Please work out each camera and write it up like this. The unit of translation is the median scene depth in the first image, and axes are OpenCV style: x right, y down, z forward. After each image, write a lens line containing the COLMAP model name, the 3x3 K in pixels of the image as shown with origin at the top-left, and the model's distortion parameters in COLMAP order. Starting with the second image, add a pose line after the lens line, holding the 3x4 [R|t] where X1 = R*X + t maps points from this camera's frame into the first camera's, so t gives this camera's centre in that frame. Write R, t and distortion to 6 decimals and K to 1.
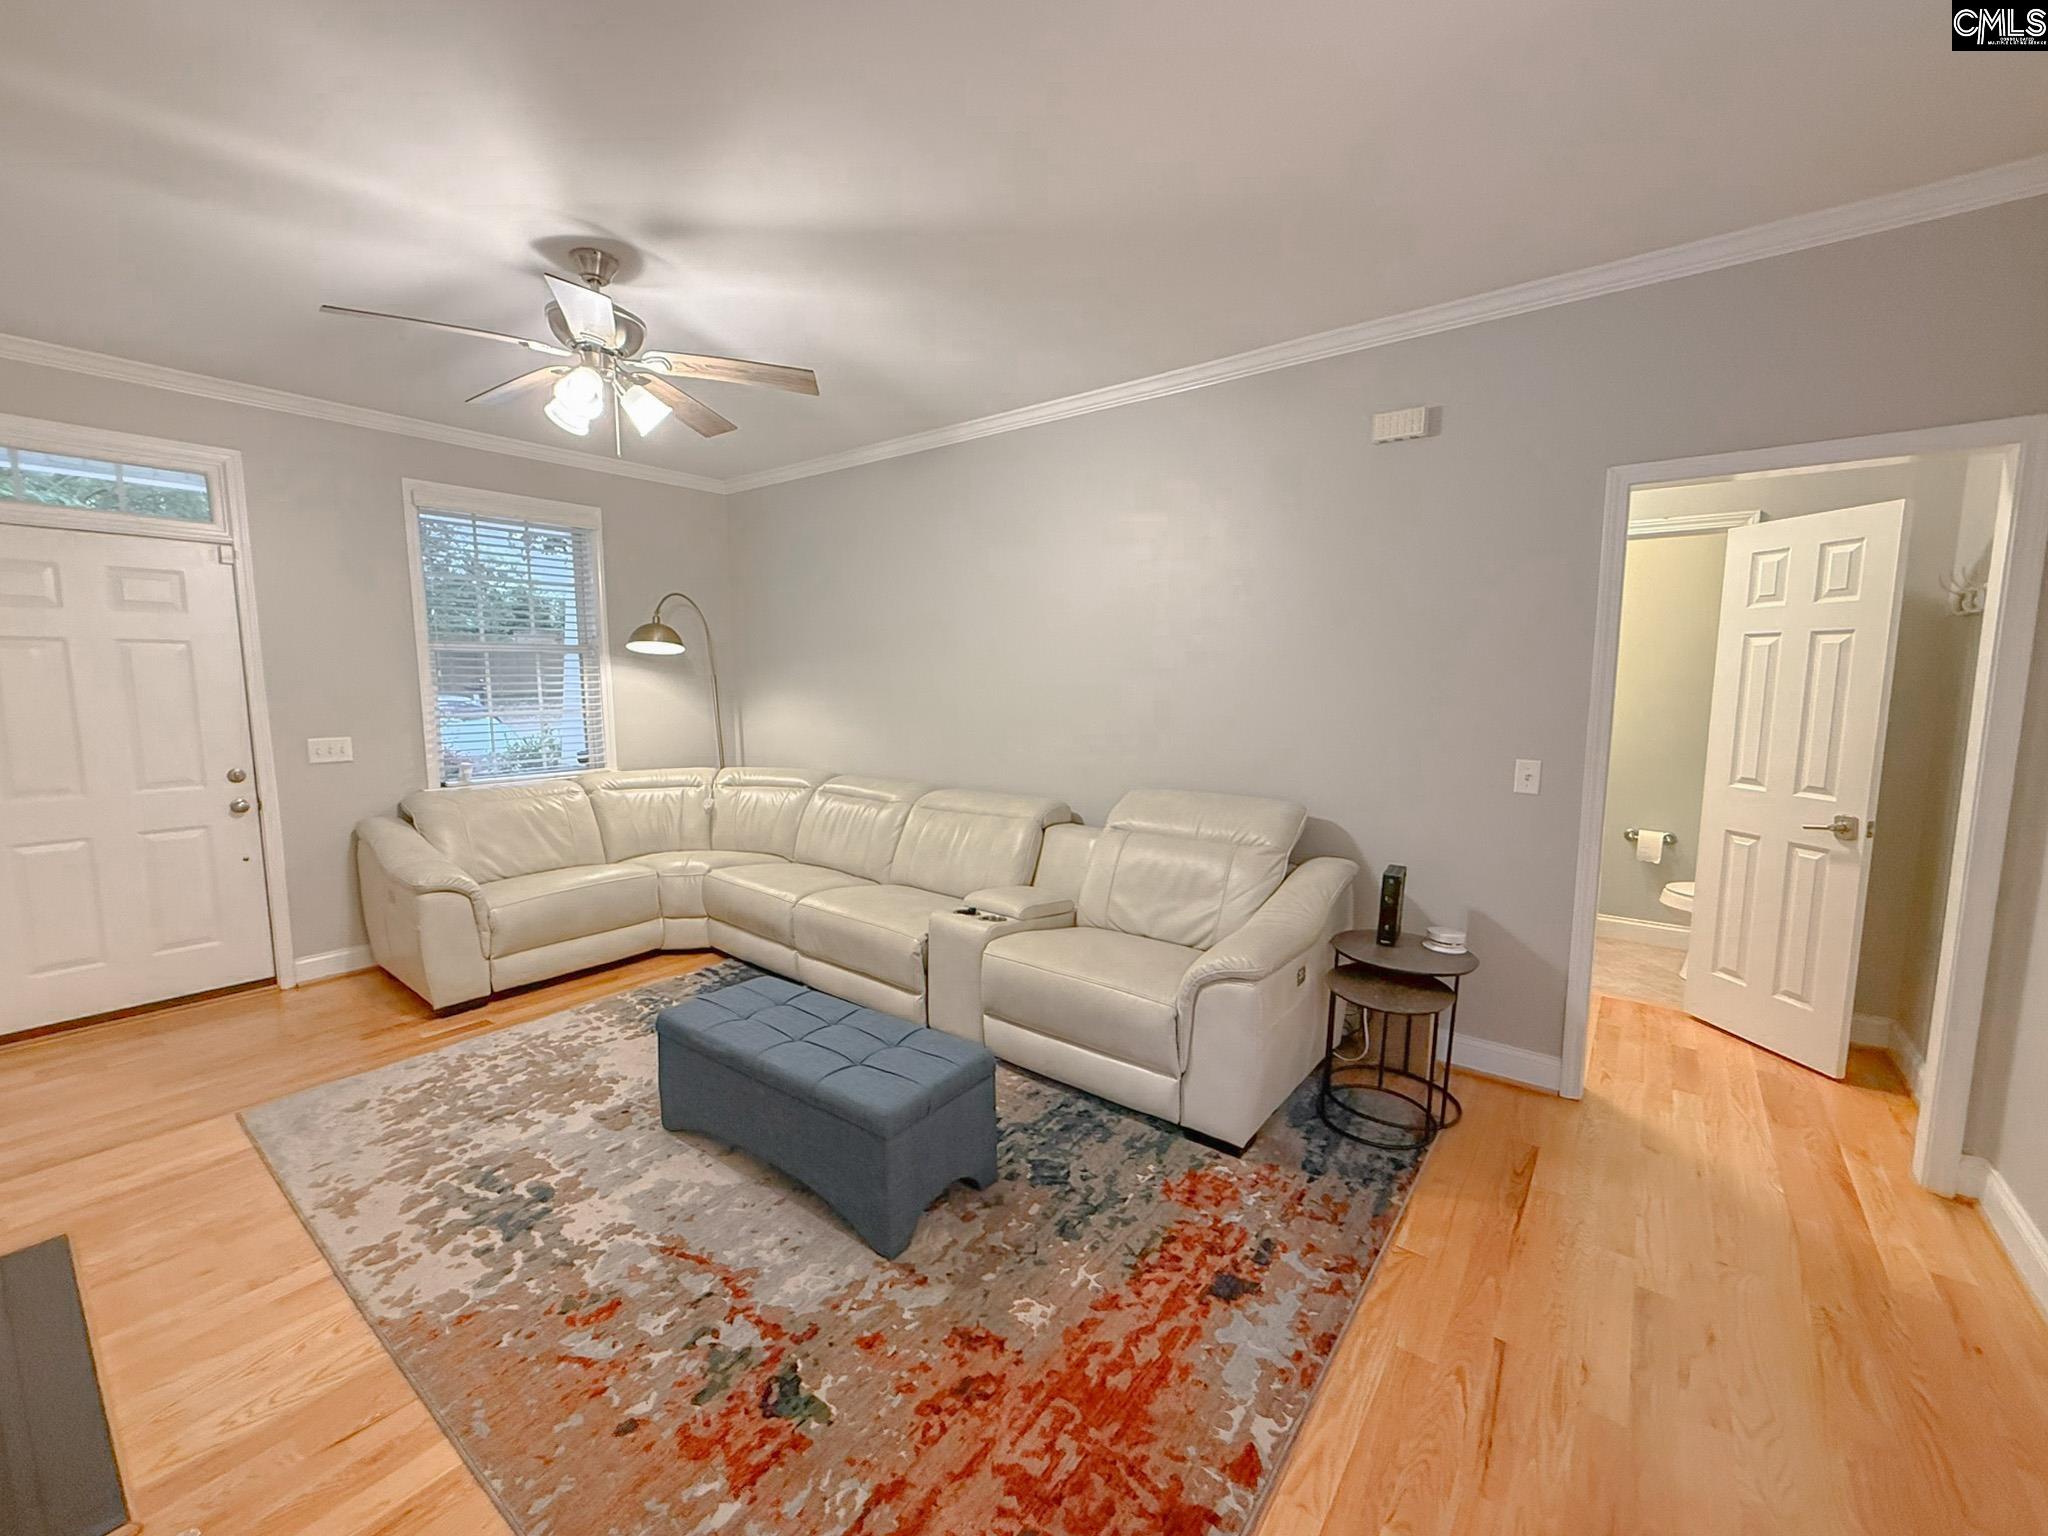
lens RADIAL K [[834.2, 0, 1020.9], [0, 834.2, 770.9], [0, 0, 1]] dist [0.000007, 0.000496]
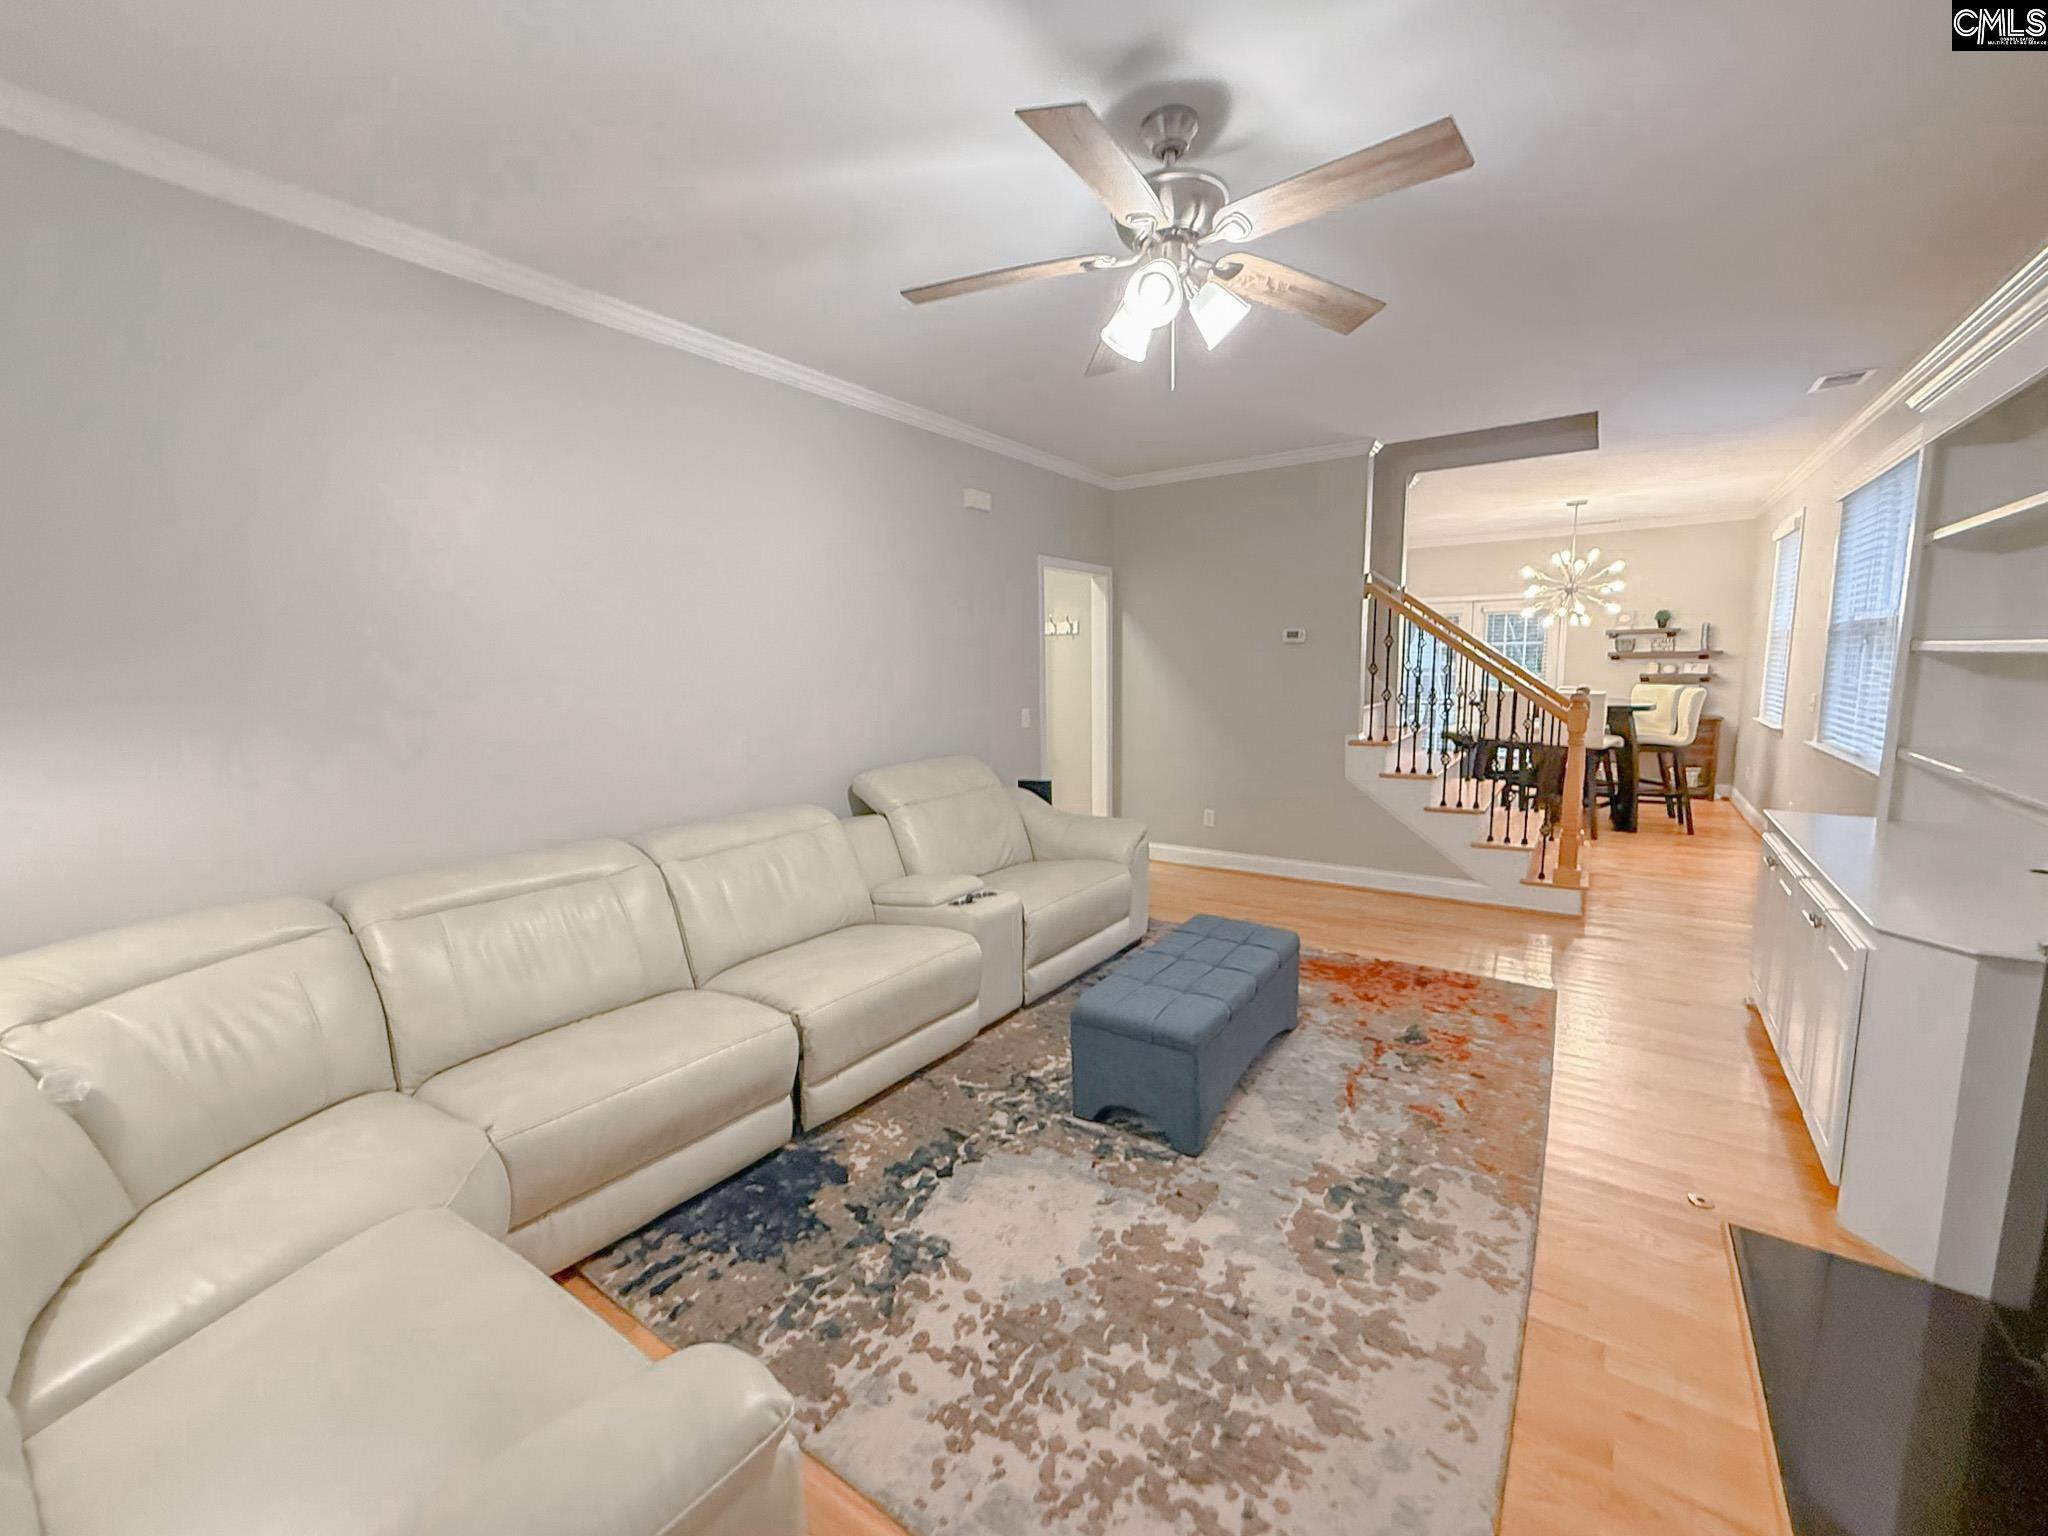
lens RADIAL K [[820.4, 0, 1020.5], [0, 820.4, 768.9], [0, 0, 1]] dist [0.000394, -0.000057]
pose [[-0.046114, -0.127066, 0.990822, -1.482642], [0.134146, 0.982105, 0.132192, -0.154885], [-0.989888, 0.139011, -0.028243, 1.371894]]
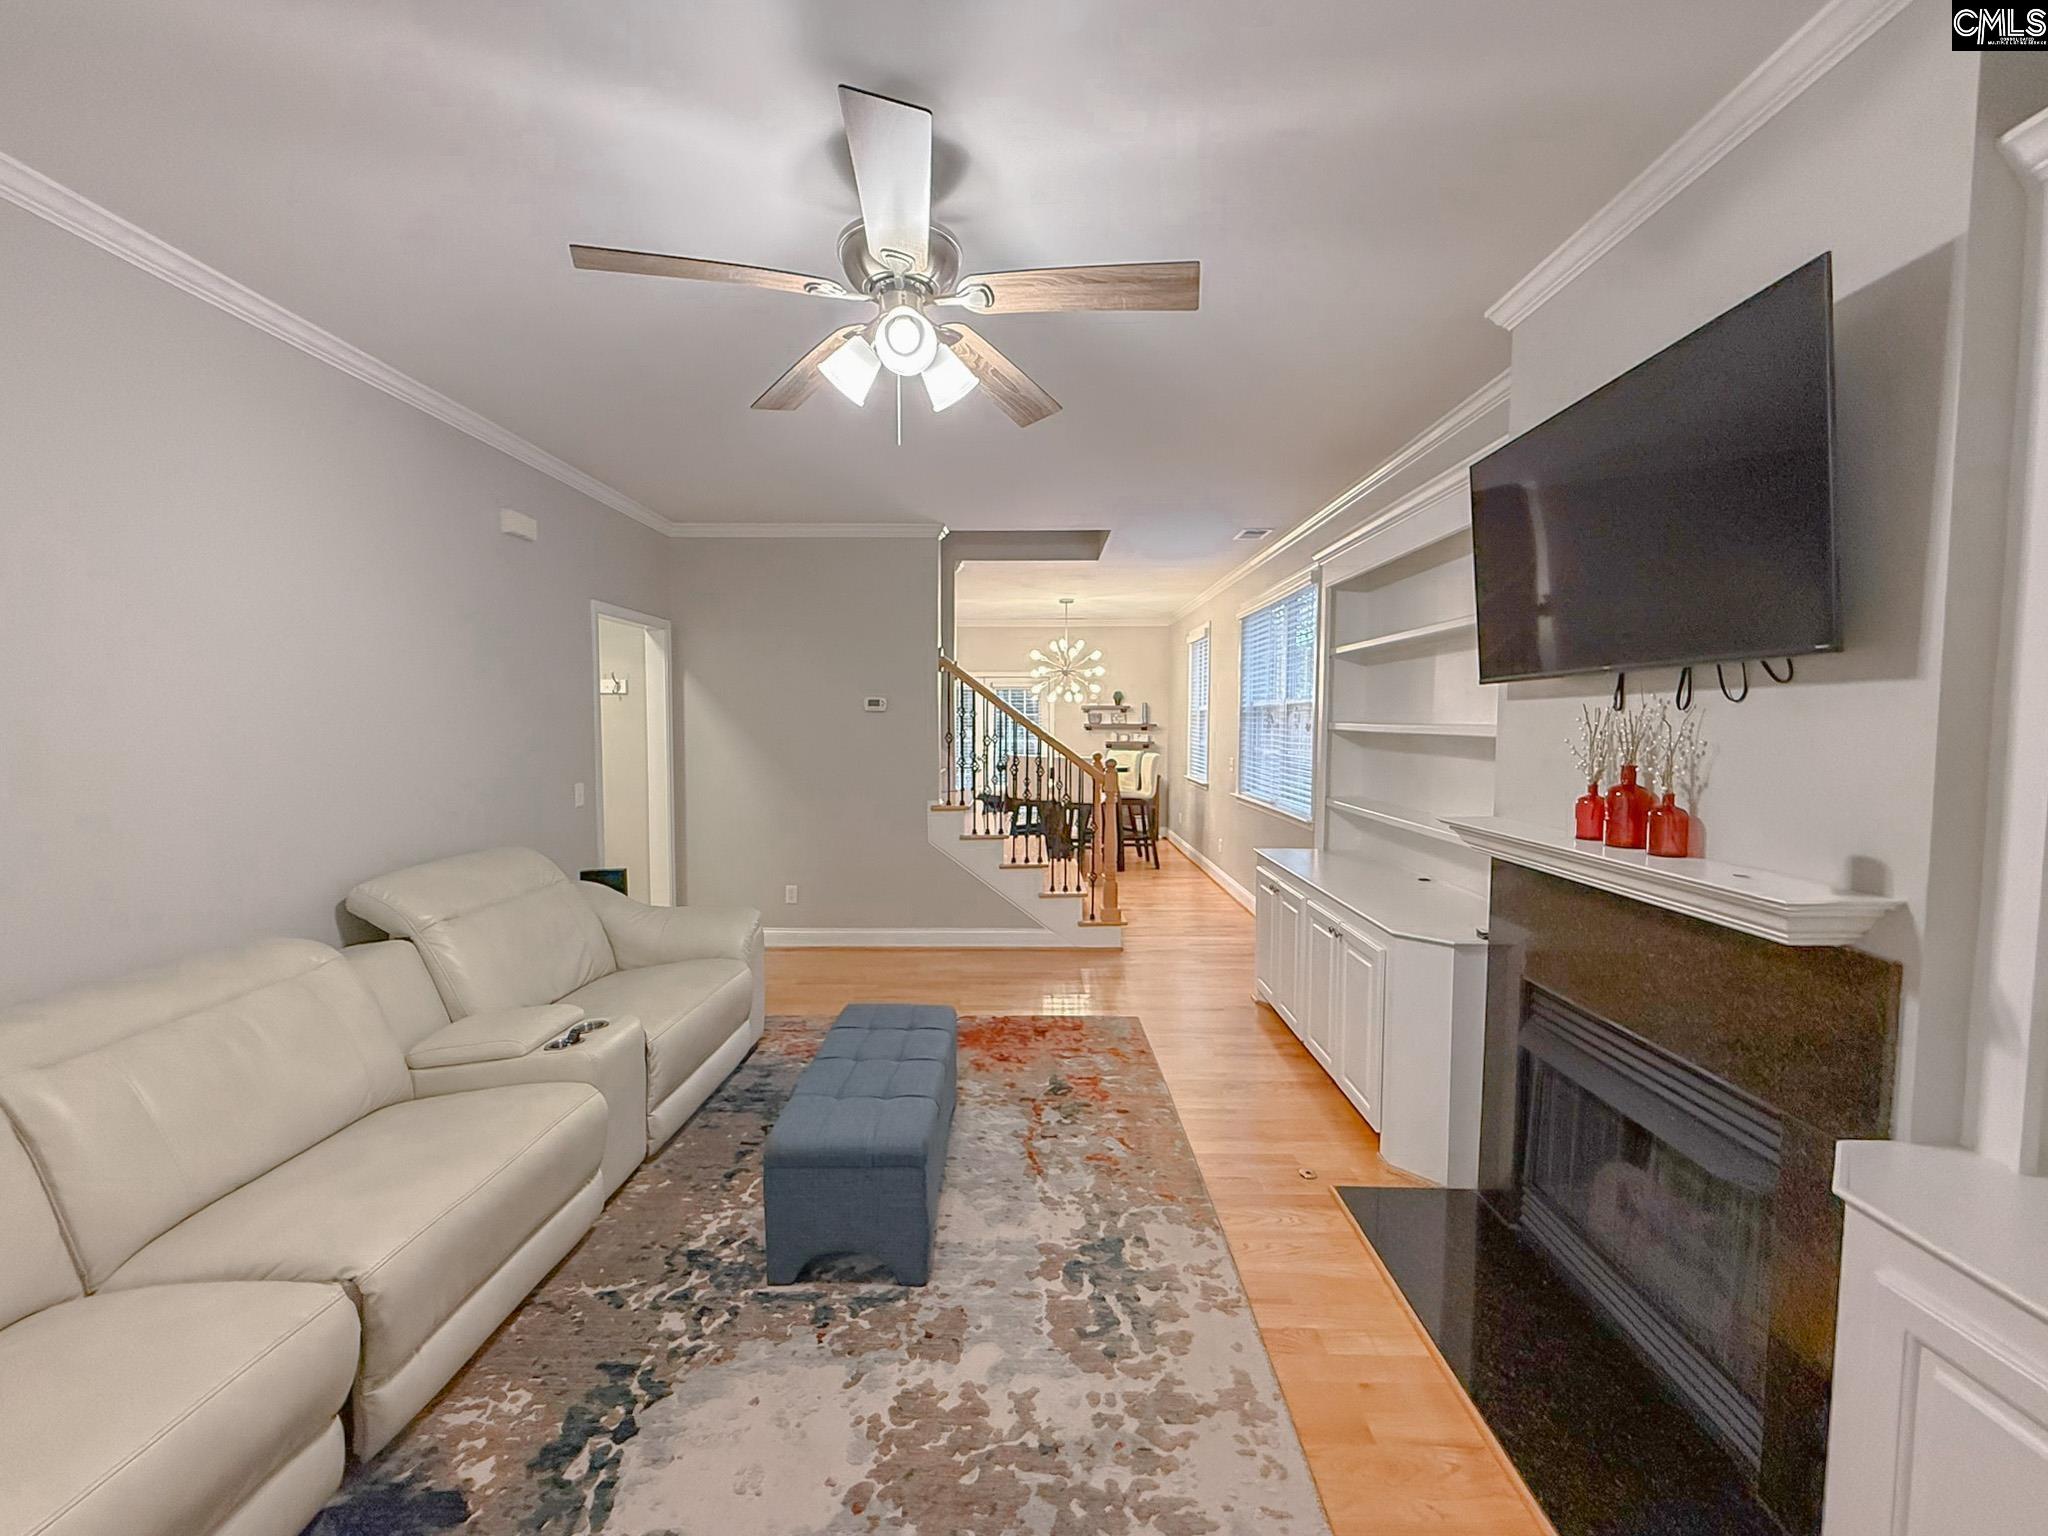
lens RADIAL K [[828.1, 0, 1015.8], [0, 828.1, 770.8], [0, 0, 1]] dist [-0.001001, -0.000205]
pose [[-0.596280, -0.047346, 0.801379, -1.308460], [0.093811, 0.987310, 0.128133, -0.190772], [-0.797276, 0.151581, -0.584272, 1.573384]]
